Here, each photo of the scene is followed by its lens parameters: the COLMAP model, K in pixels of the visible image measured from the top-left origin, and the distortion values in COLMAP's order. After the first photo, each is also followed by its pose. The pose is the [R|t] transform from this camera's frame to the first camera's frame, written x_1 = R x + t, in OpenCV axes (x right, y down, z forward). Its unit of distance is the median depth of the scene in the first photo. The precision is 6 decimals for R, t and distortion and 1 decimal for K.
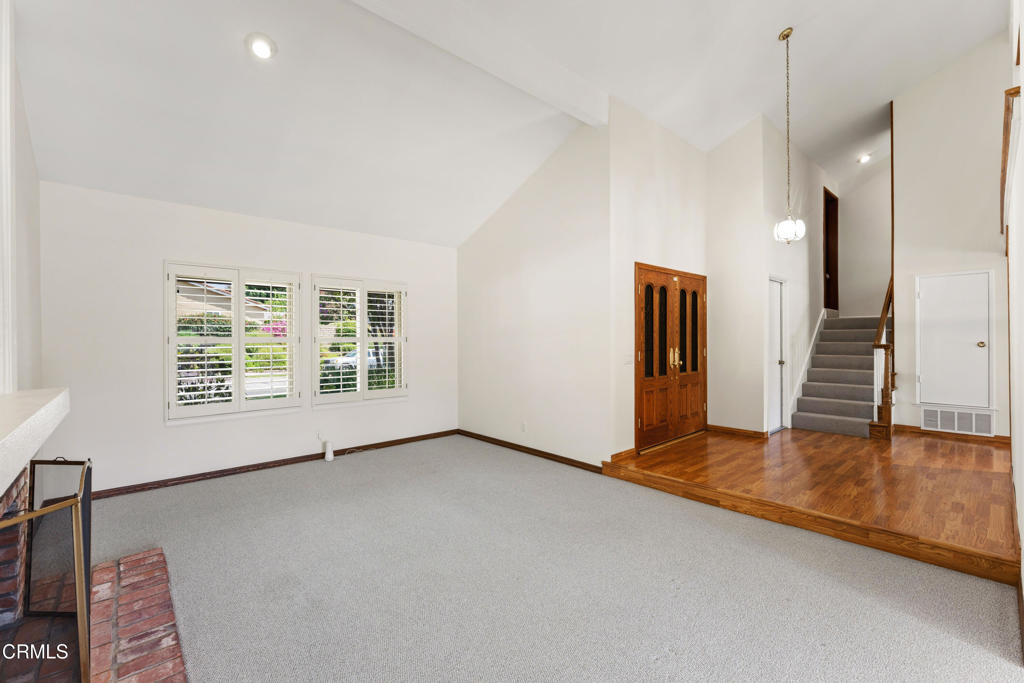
lens RADIAL K [[428.3, 0, 511.5], [0, 428.3, 343.2], [0, 0, 1]] dist [-0.003353, -0.000228]
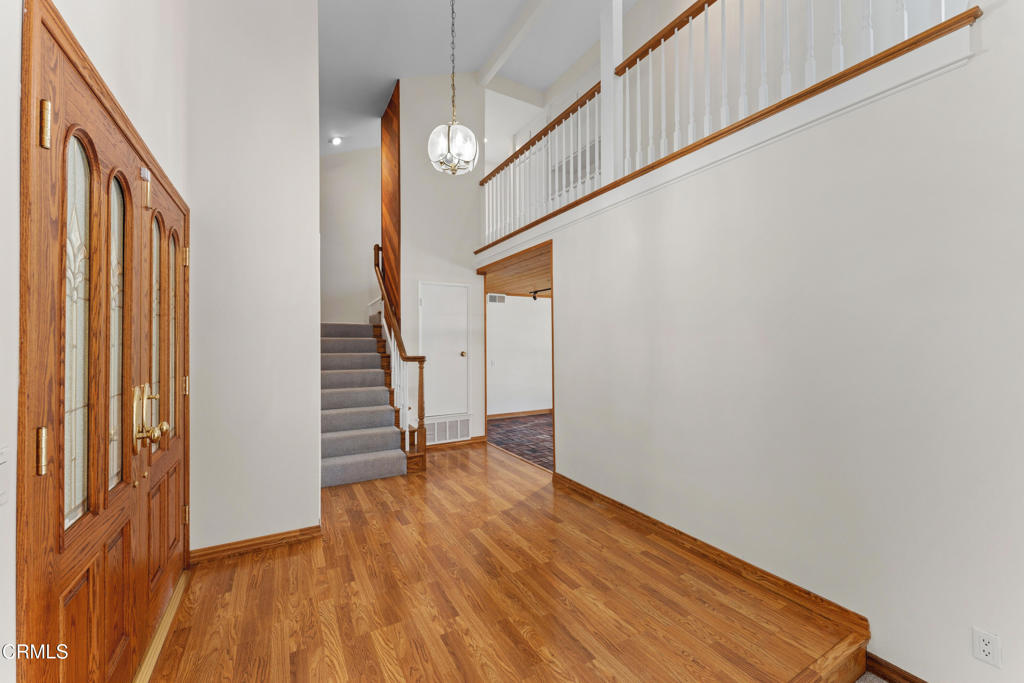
lens RADIAL K [[405.6, 0, 516.1], [0, 405.6, 339.4], [0, 0, 1]] dist [-0.001550, -0.000149]
pose [[0.209832, 0.013925, 0.977638, 0.140910], [0.013143, 0.999768, -0.017061, -0.013164], [-0.977649, 0.016429, 0.209601, 0.645793]]
